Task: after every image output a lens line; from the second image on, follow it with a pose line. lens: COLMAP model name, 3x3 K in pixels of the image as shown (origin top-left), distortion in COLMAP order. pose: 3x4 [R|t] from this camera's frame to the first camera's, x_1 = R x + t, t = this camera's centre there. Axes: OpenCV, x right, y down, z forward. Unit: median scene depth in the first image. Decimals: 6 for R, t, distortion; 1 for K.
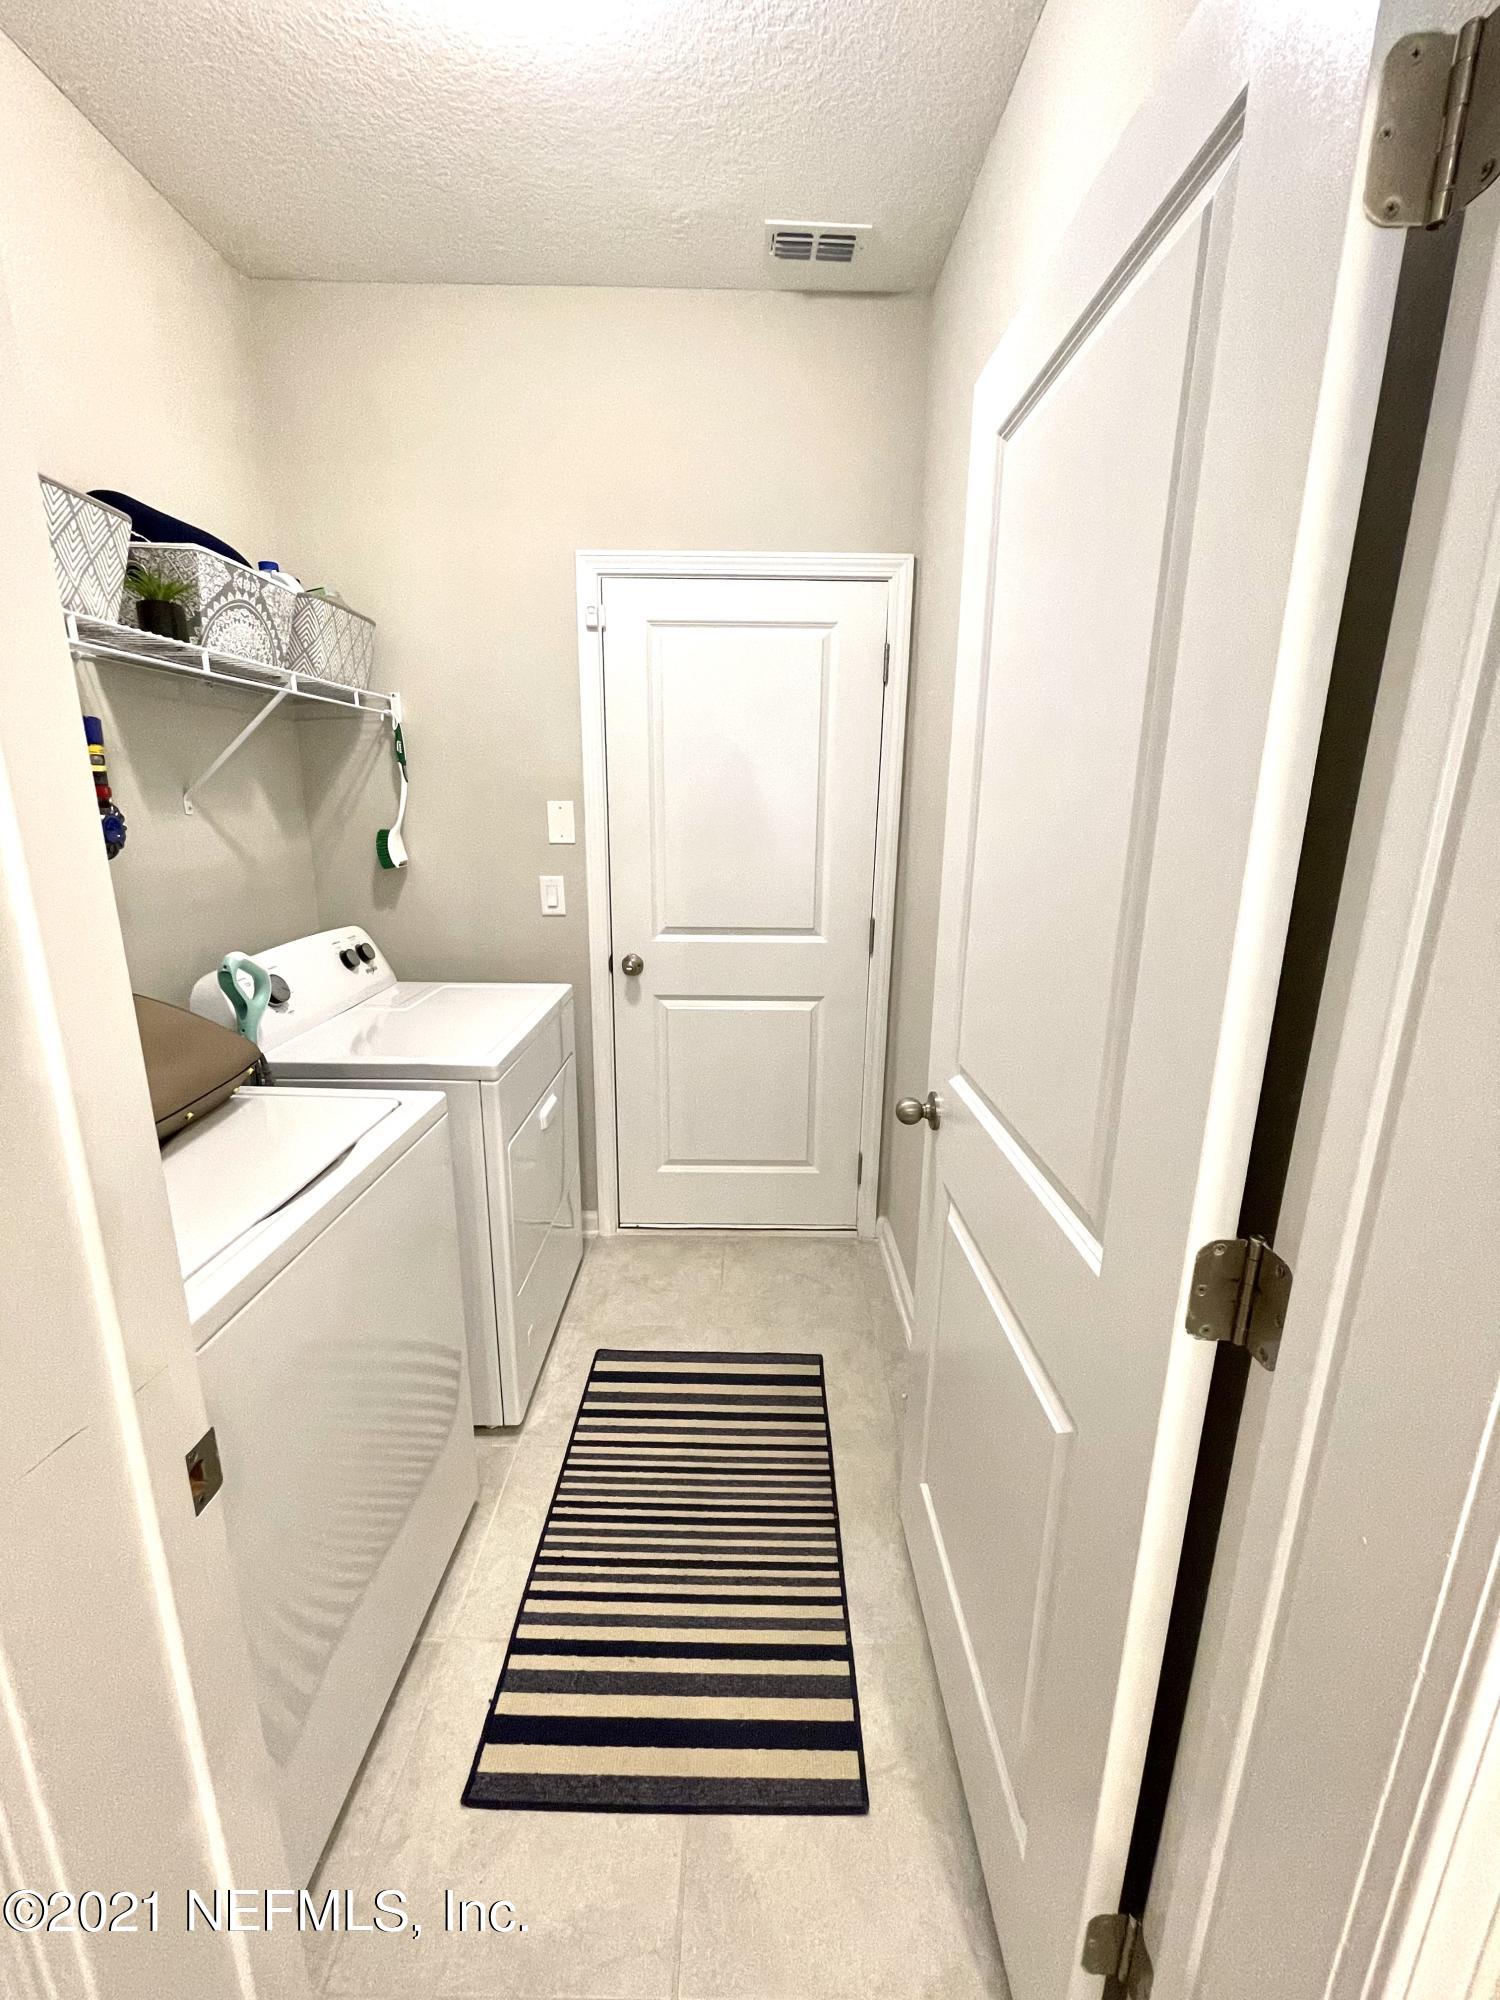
lens RADIAL K [[809.5, 0, 745.1], [0, 809.5, 1000.1], [0, 0, 1]] dist [0.001532, -0.000045]
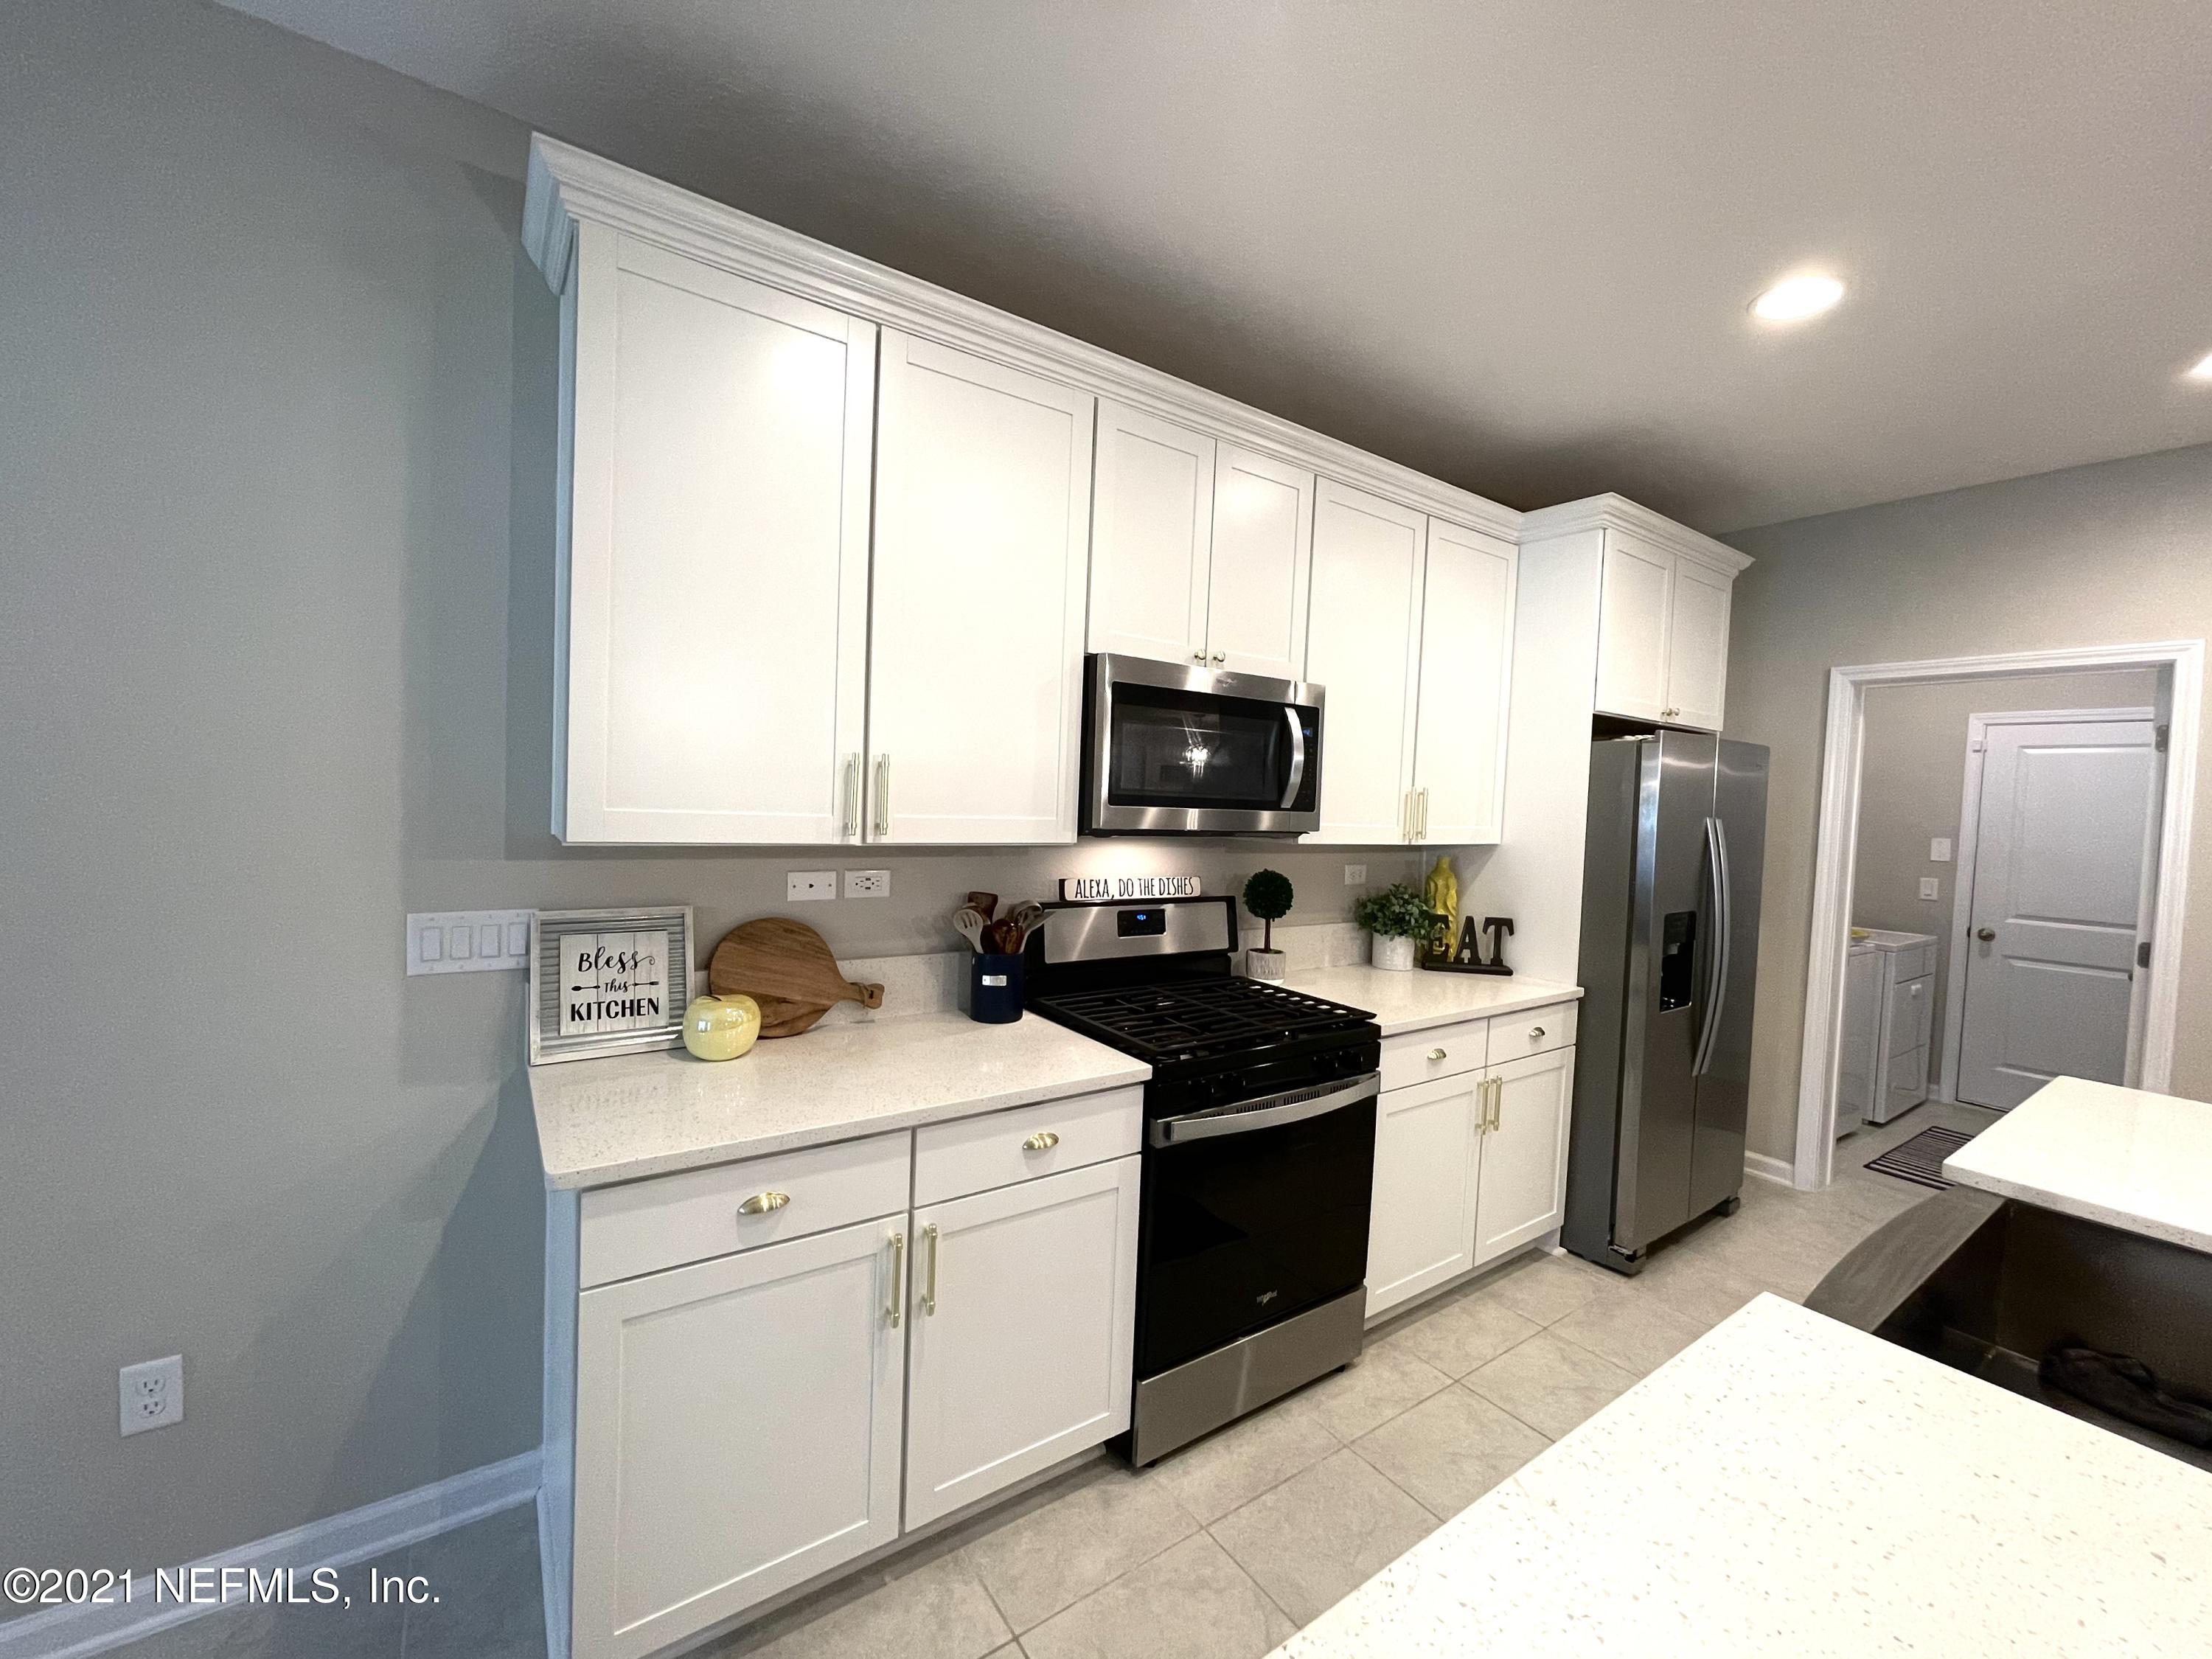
lens RADIAL K [[895.3, 0, 1112.6], [0, 895.3, 831.4], [0, 0, 1]] dist [0.001532, -0.000045]
pose [[0.573769, 0.043429, -0.817865, 0.335010], [-0.229128, 0.967231, -0.109383, 0.370272], [0.786314, 0.250157, 0.564918, -1.539913]]
